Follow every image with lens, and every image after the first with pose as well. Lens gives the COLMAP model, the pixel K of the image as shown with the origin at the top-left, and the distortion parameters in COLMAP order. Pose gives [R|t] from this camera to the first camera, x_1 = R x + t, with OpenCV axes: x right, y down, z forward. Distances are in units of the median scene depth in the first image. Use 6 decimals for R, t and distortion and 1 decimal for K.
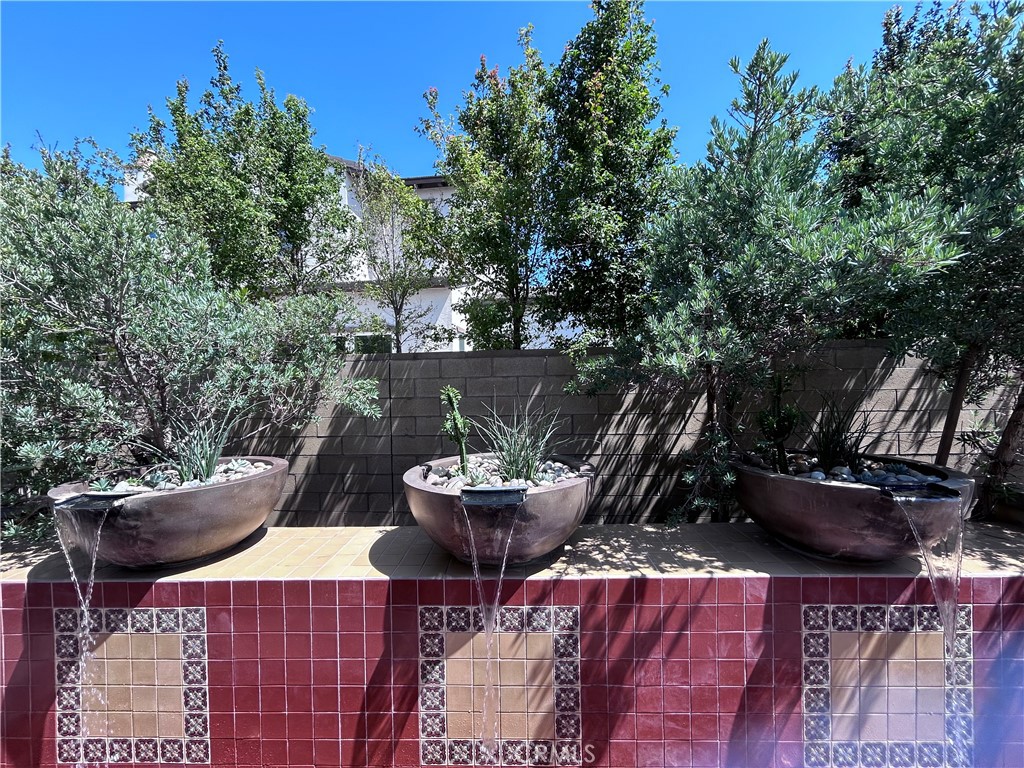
lens RADIAL K [[417.3, 0, 506.8], [0, 417.3, 386.5], [0, 0, 1]] dist [0.001335, 0.000429]
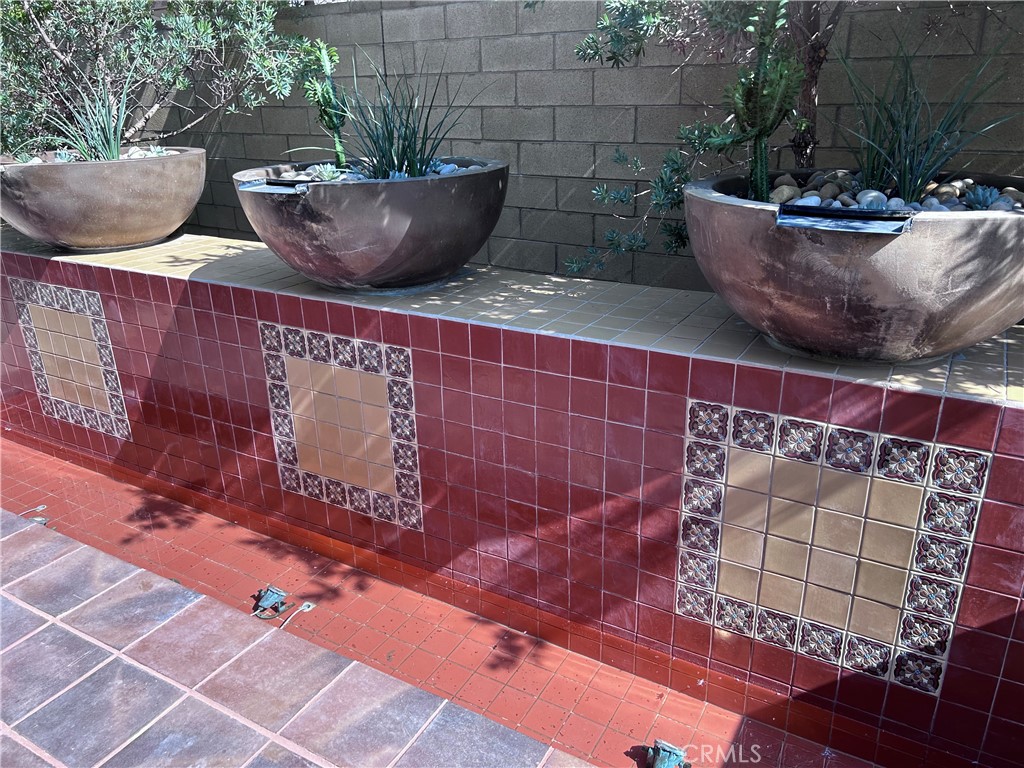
lens RADIAL K [[771.4, 0, 518.3], [0, 771.4, 384.8], [0, 0, 1]] dist [0.048729, -0.044082]
pose [[0.878403, 0.174558, -0.444901, 0.965883], [-0.003500, 0.933236, 0.359246, 0.081630], [0.477907, -0.314006, 0.820369, -0.073693]]
